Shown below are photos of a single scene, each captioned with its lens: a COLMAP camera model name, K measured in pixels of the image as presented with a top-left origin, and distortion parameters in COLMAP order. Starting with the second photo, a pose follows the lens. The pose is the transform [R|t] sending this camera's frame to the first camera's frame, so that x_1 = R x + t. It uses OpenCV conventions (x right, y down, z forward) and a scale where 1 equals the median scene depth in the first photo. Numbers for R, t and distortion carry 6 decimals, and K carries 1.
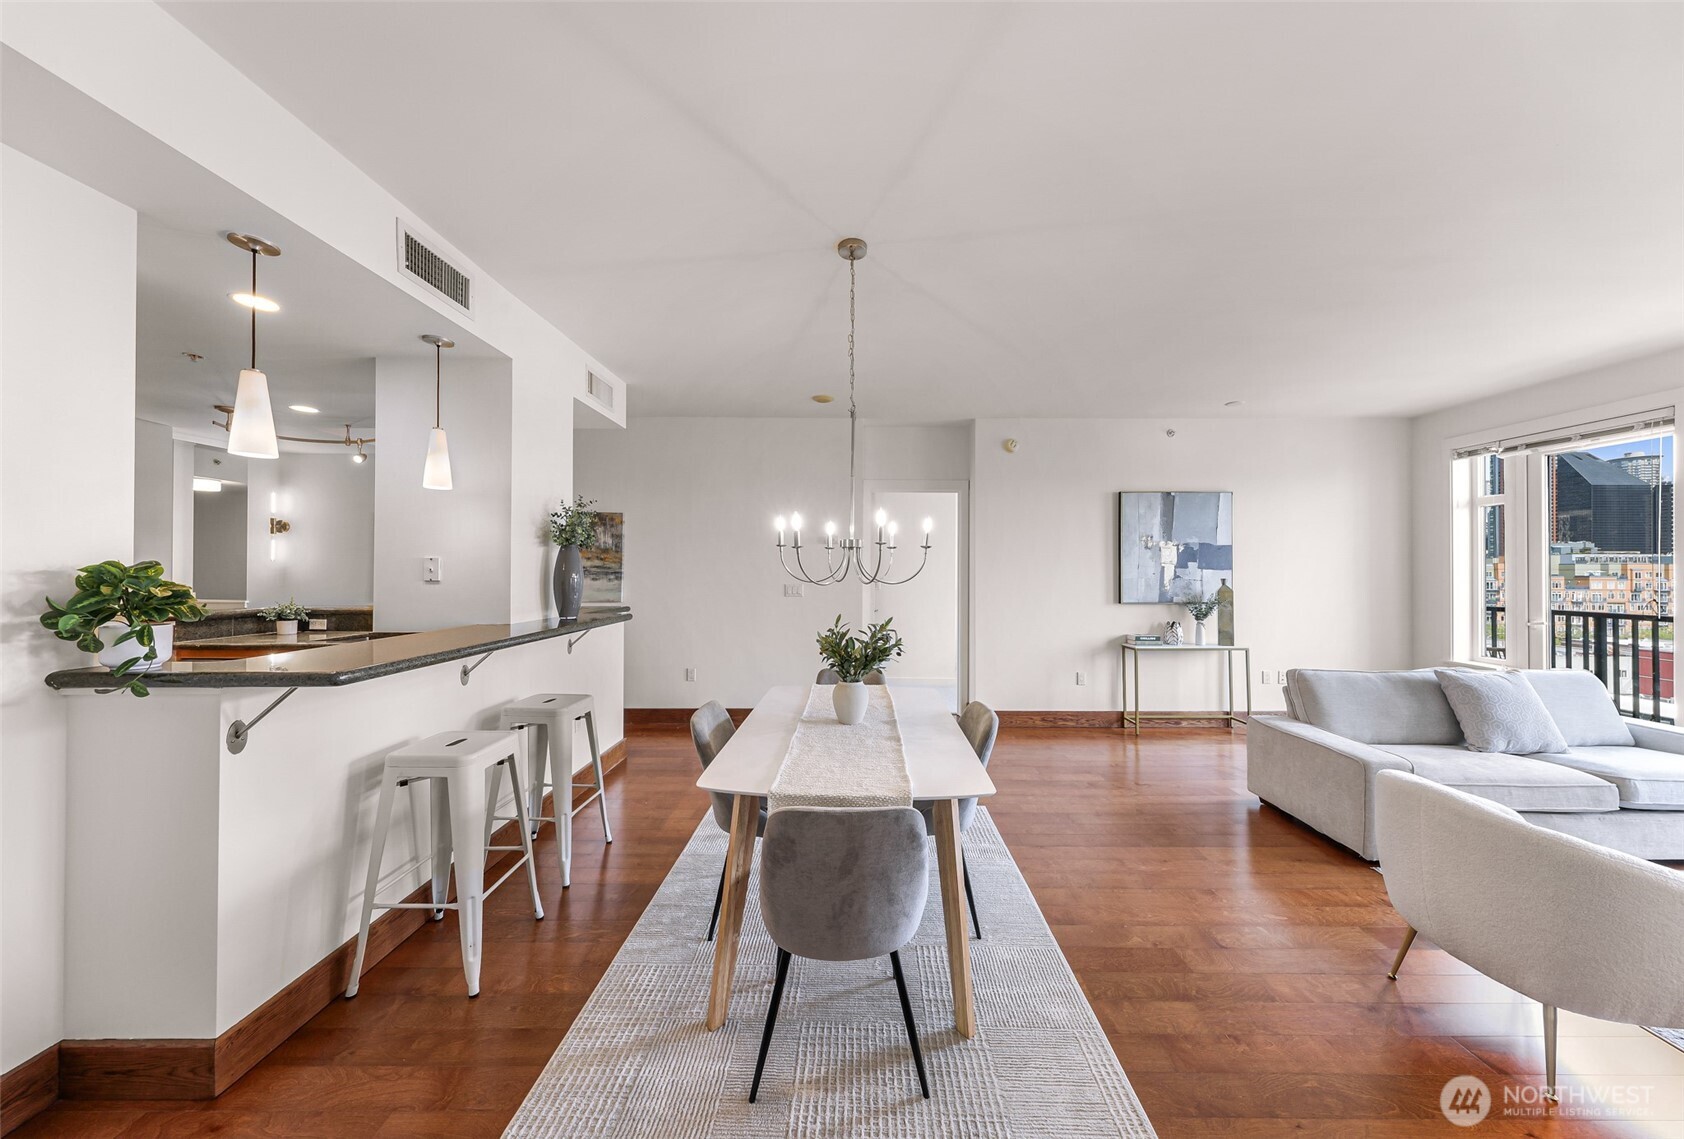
lens RADIAL K [[554.6, 0, 850.0], [0, 554.6, 567.0], [0, 0, 1]] dist [-0.000634, 0.000180]
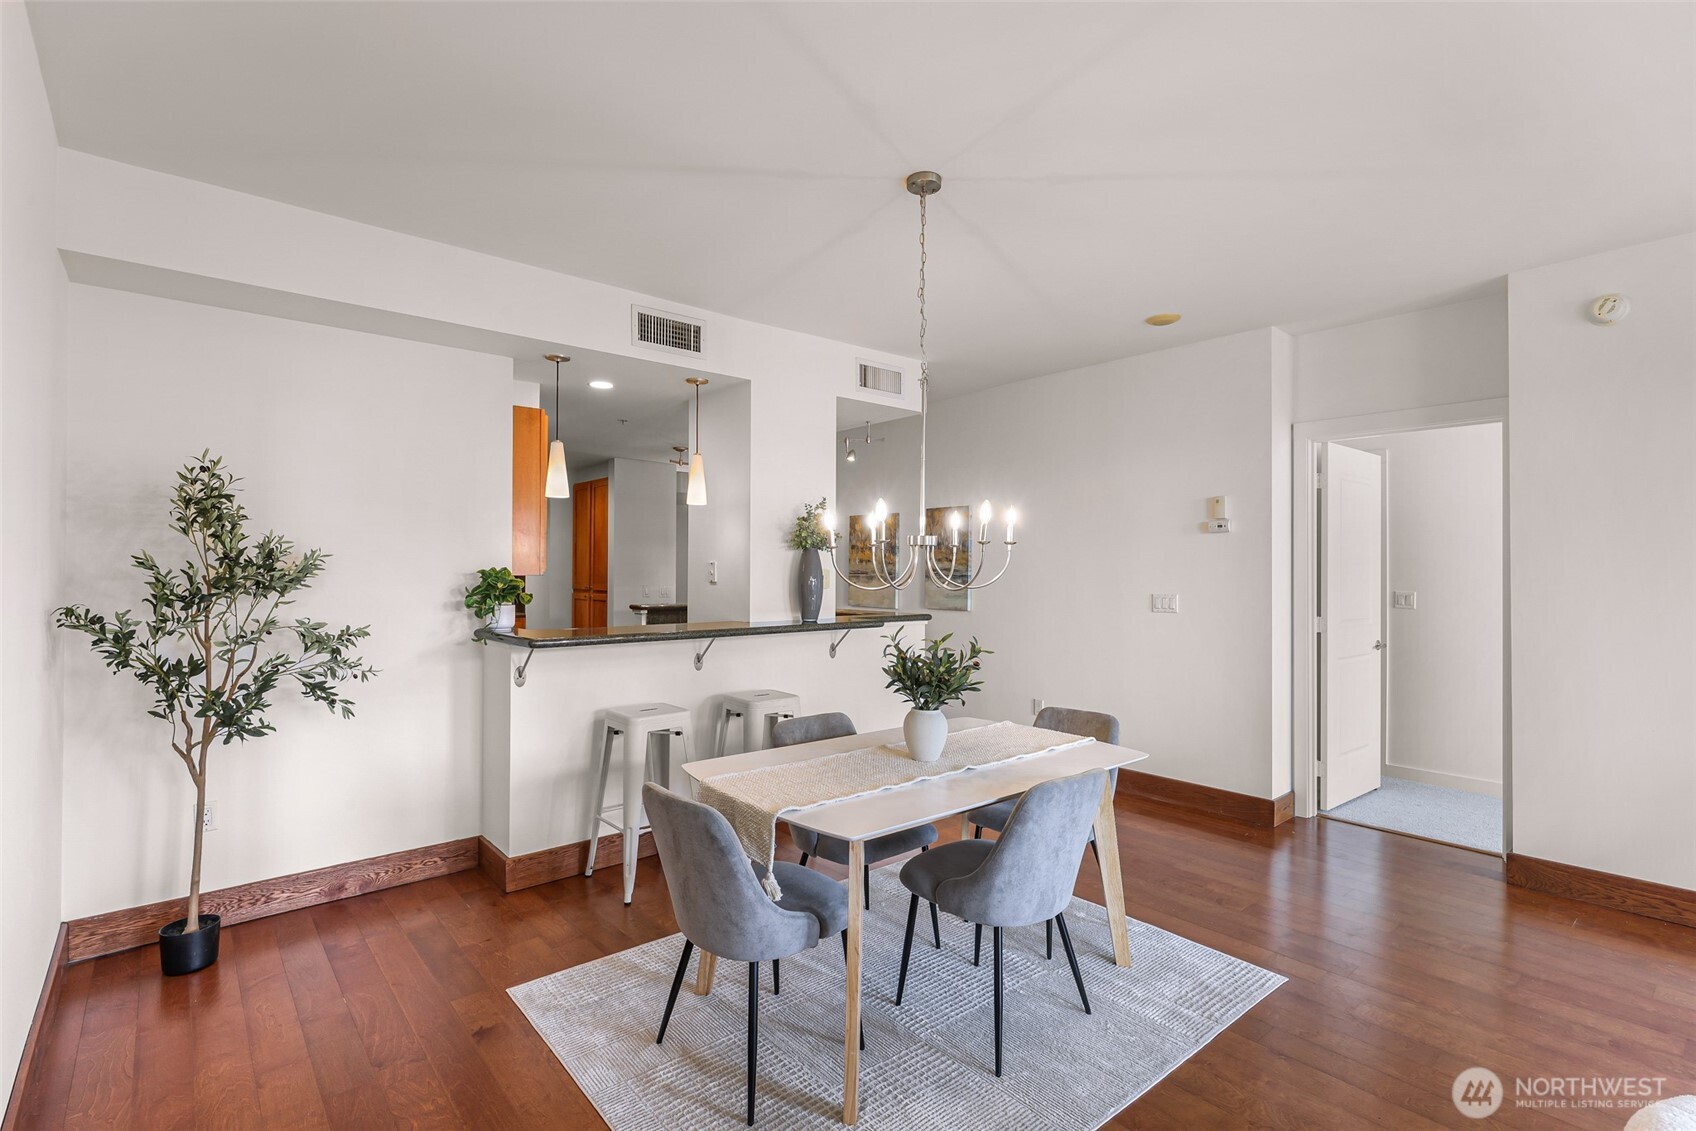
lens RADIAL K [[791.7, 0, 851.8], [0, 791.7, 563.4], [0, 0, 1]] dist [0.004537, 0.000305]
pose [[0.649950, -0.008482, -0.759929, 0.440992], [0.003627, 0.999961, -0.008059, 0.000017], [0.759968, 0.002482, 0.649956, 0.082353]]
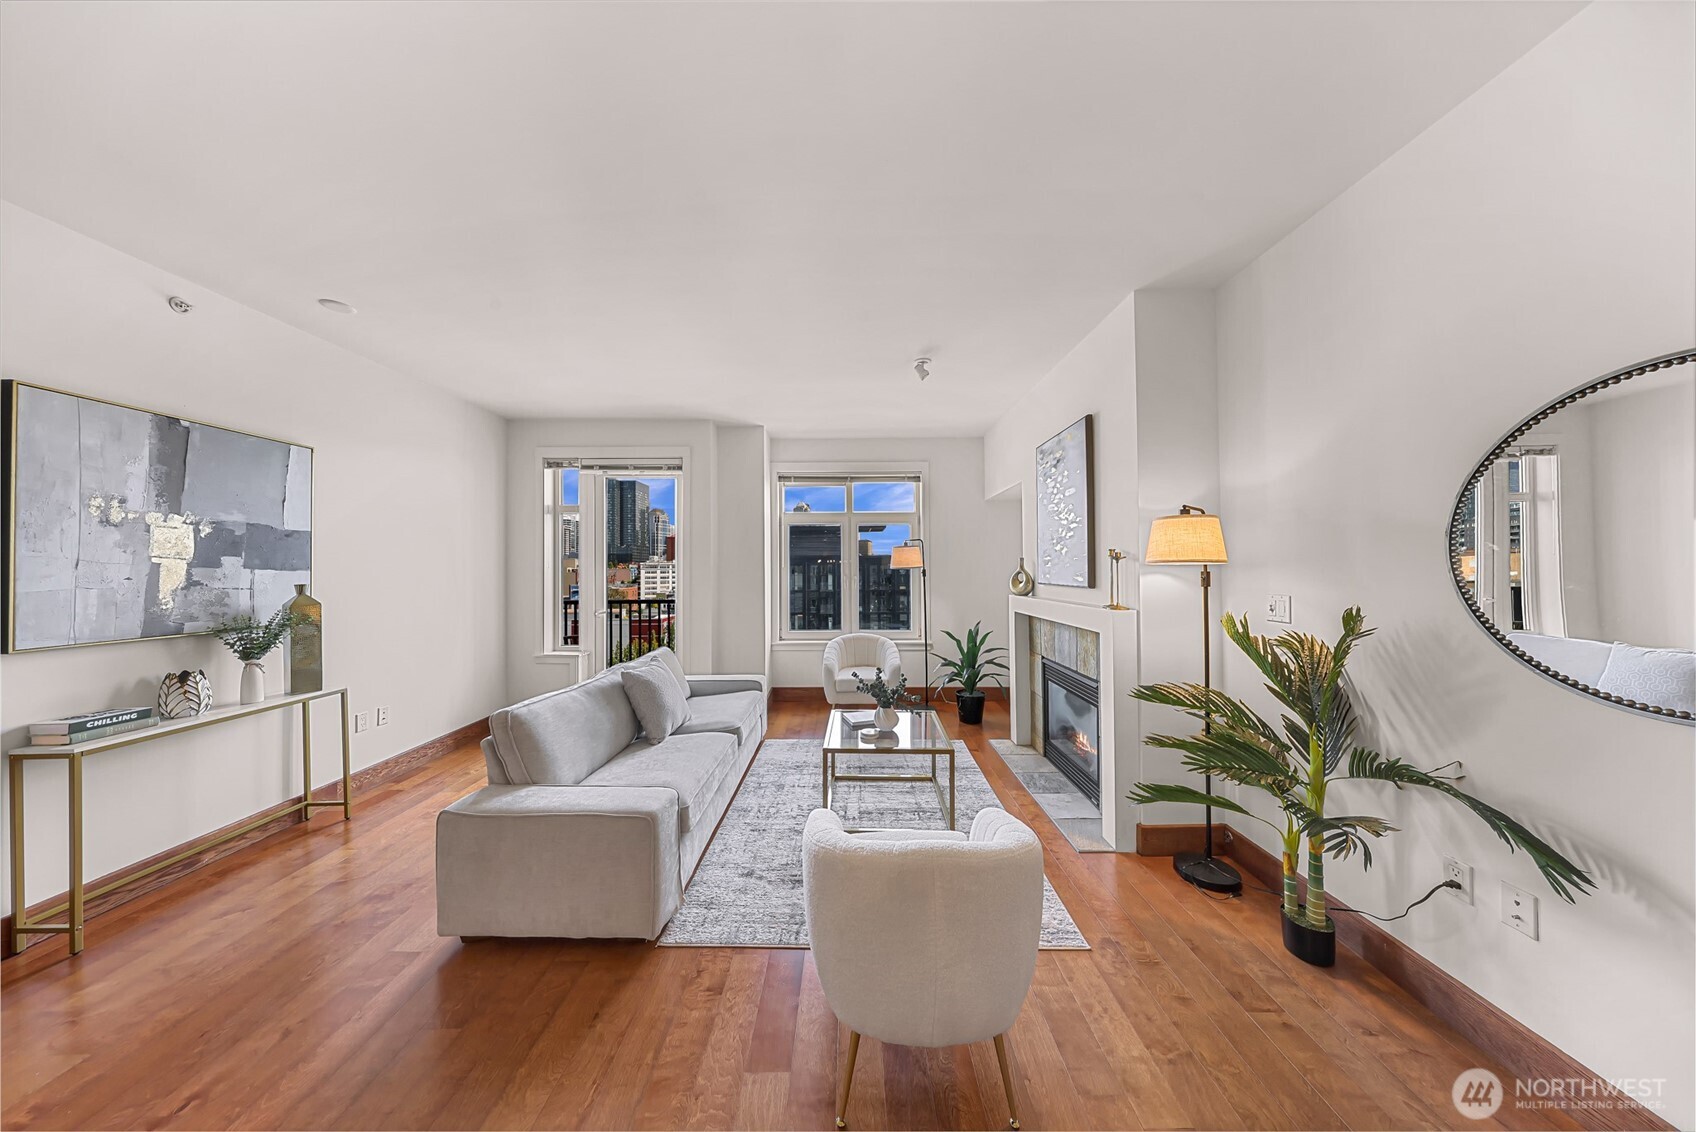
lens RADIAL K [[486.8, 0, 848.0], [0, 486.8, 563.5], [0, 0, 1]] dist [0.001090, -0.000090]
pose [[-0.001856, 0.010797, 0.999940, 0.145424], [0.001386, 0.999941, -0.010794, 0.005071], [-0.999997, 0.001366, -0.001870, 0.433605]]
